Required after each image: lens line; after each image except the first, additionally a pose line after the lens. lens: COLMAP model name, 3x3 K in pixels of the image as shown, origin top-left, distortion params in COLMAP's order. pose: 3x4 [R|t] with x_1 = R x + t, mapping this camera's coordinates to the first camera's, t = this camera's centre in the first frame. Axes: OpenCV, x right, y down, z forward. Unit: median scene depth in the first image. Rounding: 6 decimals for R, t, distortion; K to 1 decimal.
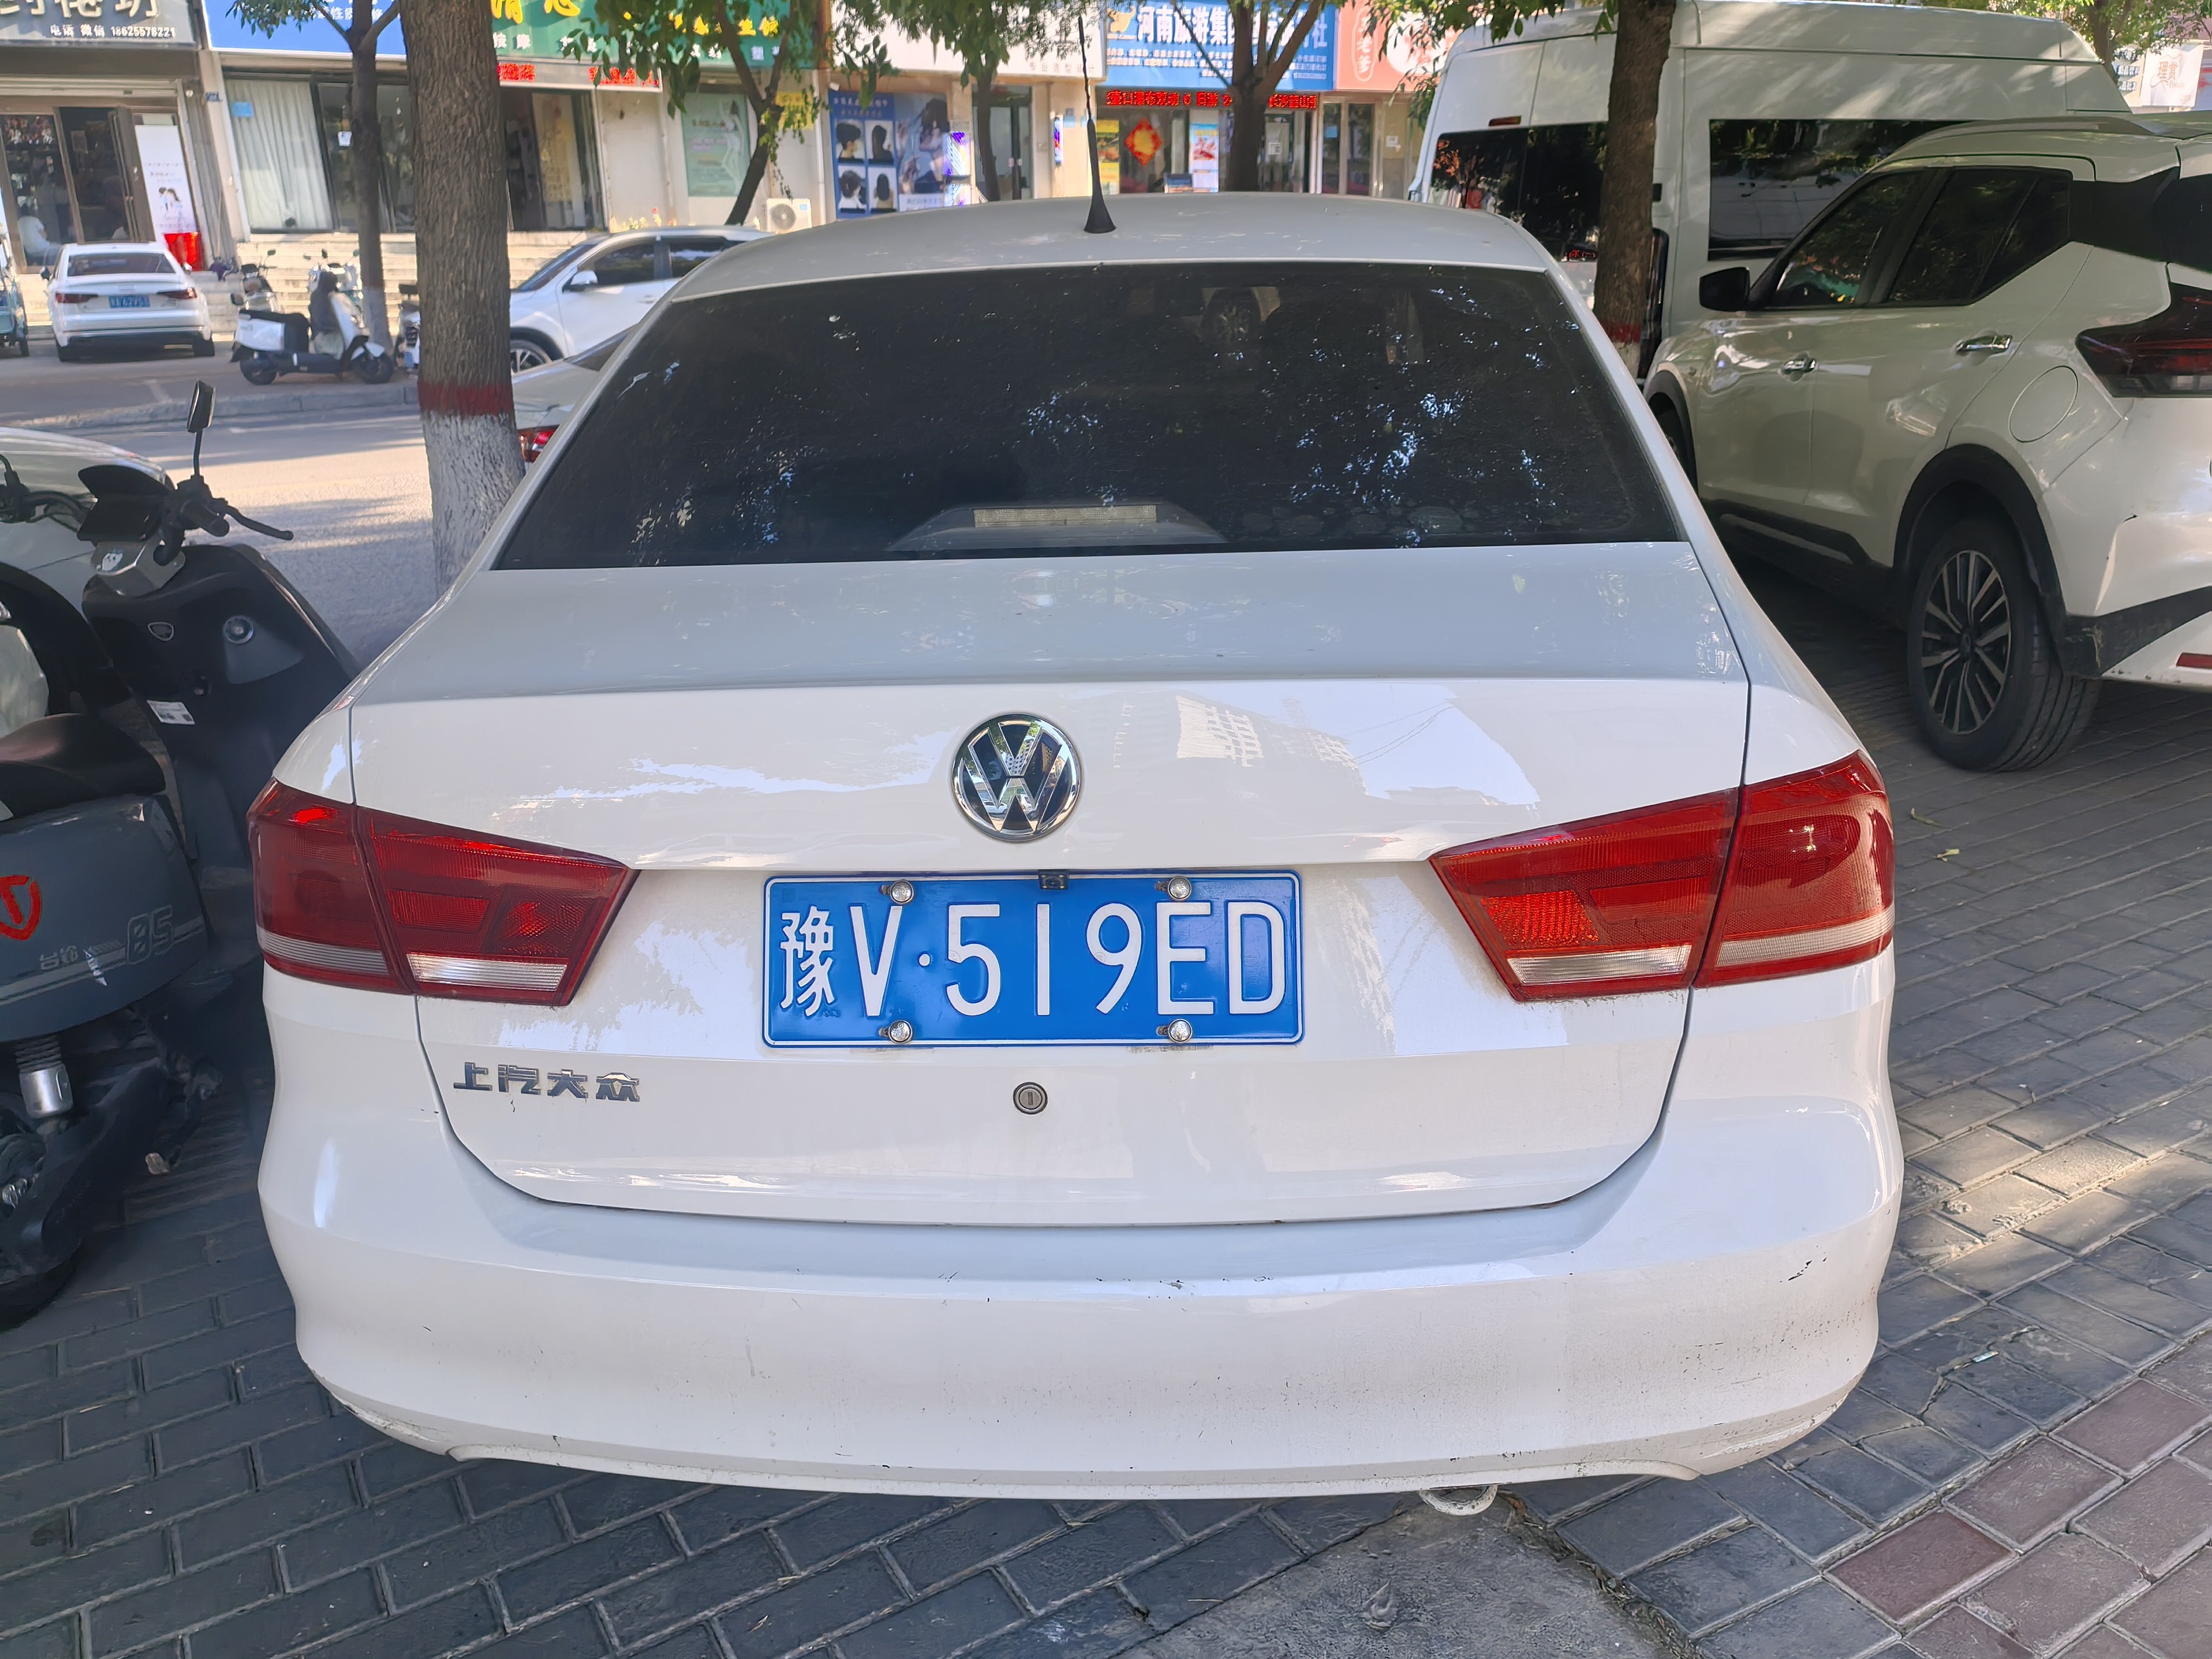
lens RADIAL K [[1746.6, 0, 1097.6], [0, 1746.6, 824.4], [0, 0, 1]] dist [0.085306, -0.086251]
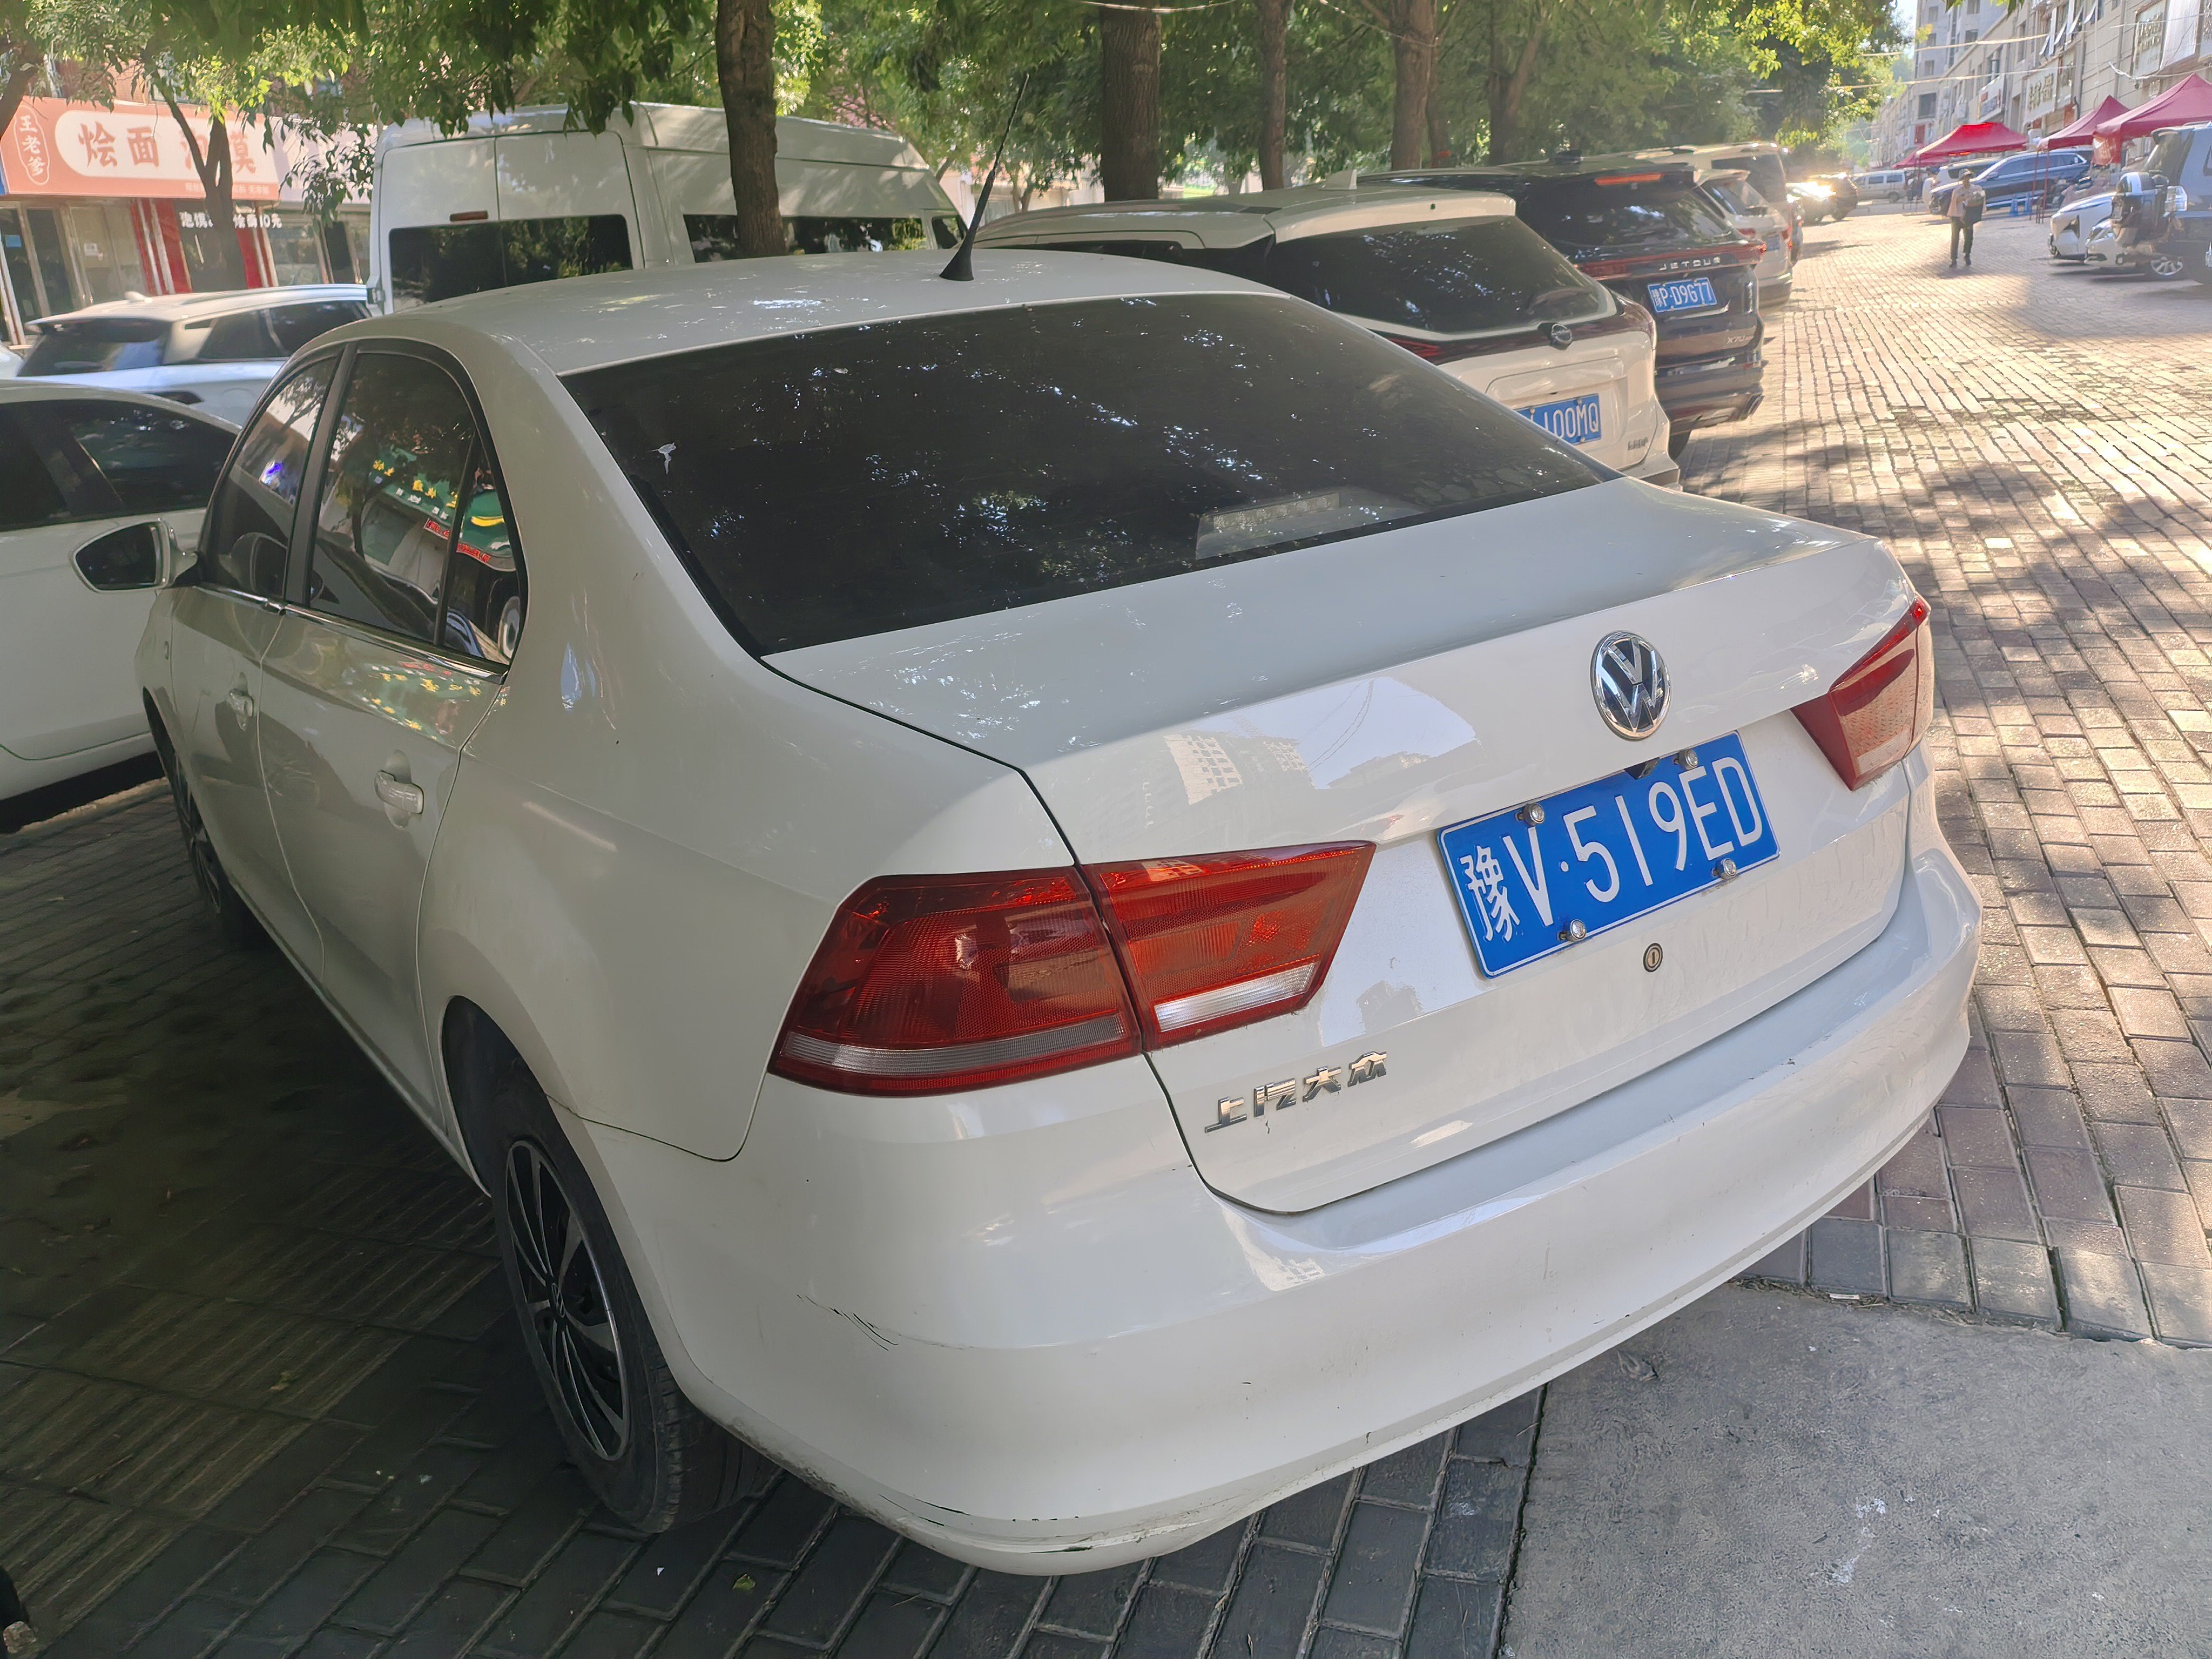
lens RADIAL K [[1759.4, 0, 1106.0], [0, 1759.4, 829.5], [0, 0, 1]] dist [0.089076, -0.092627]
pose [[0.765655, -0.221354, 0.603966, -0.174286], [0.254025, 0.966660, 0.032251, -0.010041], [-0.590969, 0.128729, 0.796357, 0.044052]]
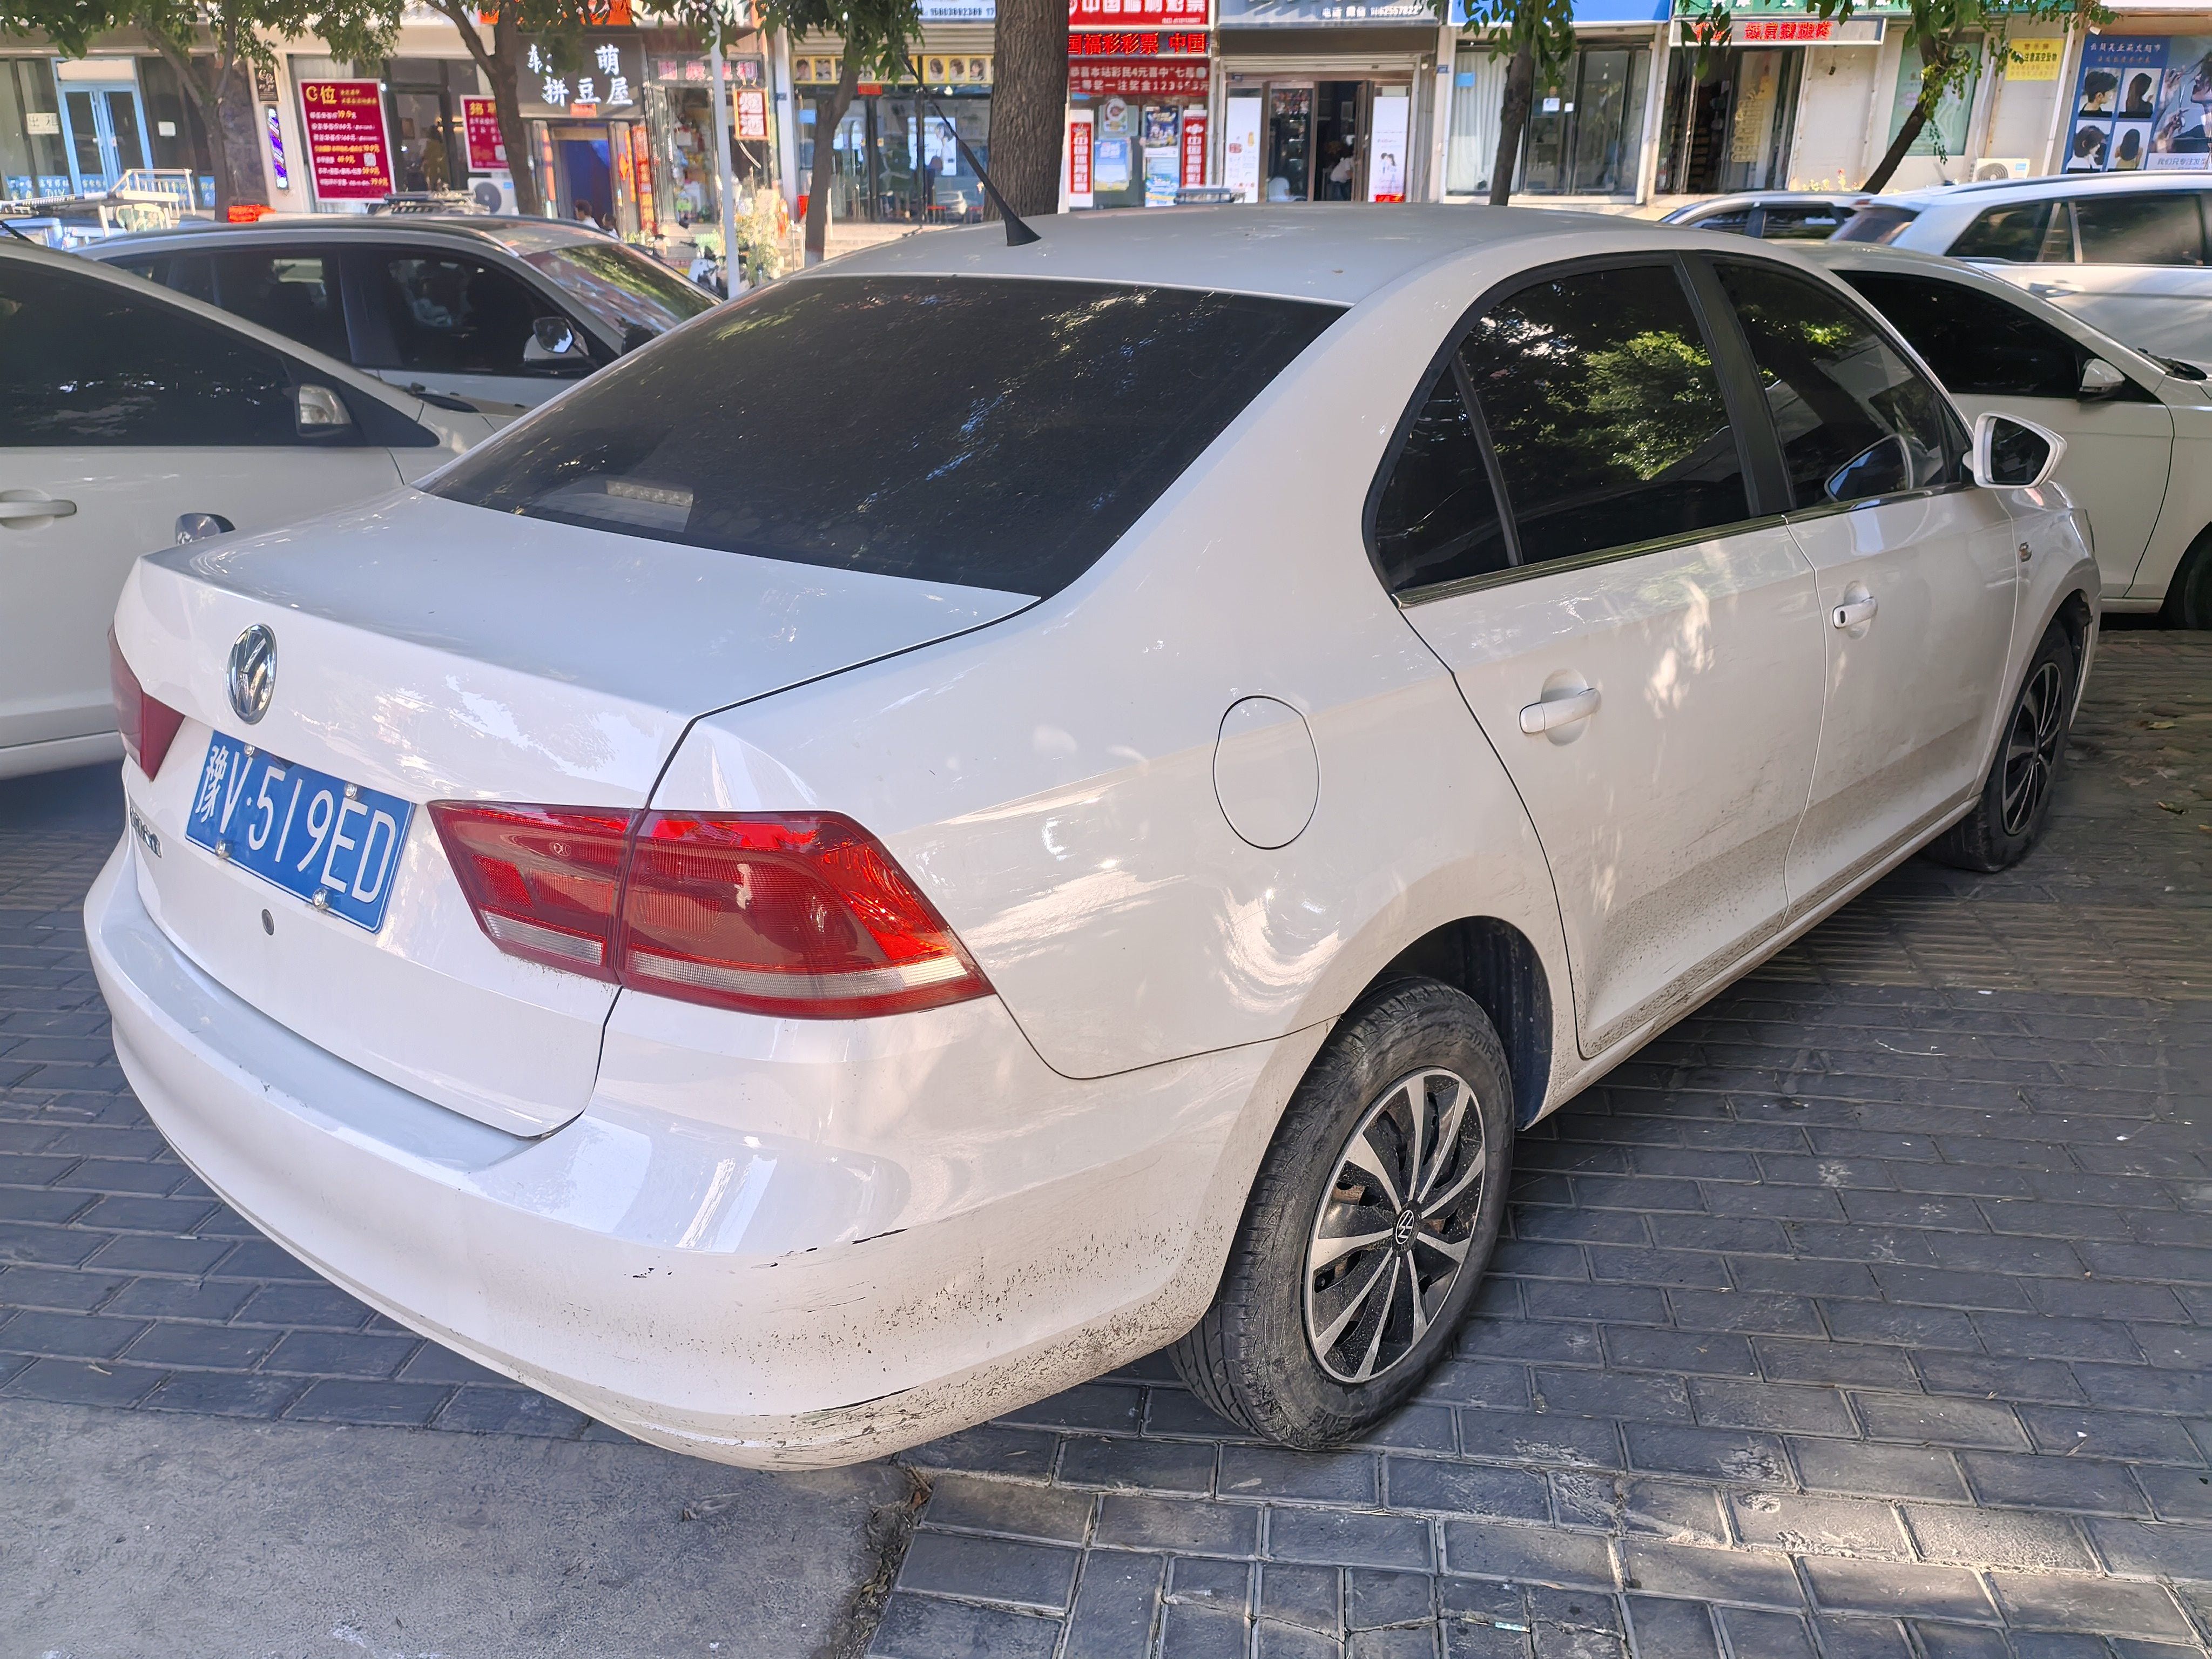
lens RADIAL K [[1746.6, 0, 1097.6], [0, 1746.6, 824.4], [0, 0, 1]] dist [0.085306, -0.086251]
pose [[0.780260, 0.228146, -0.582360, 0.202734], [-0.215402, 0.972158, 0.092253, -0.028571], [0.587193, 0.053460, 0.807679, 0.050949]]
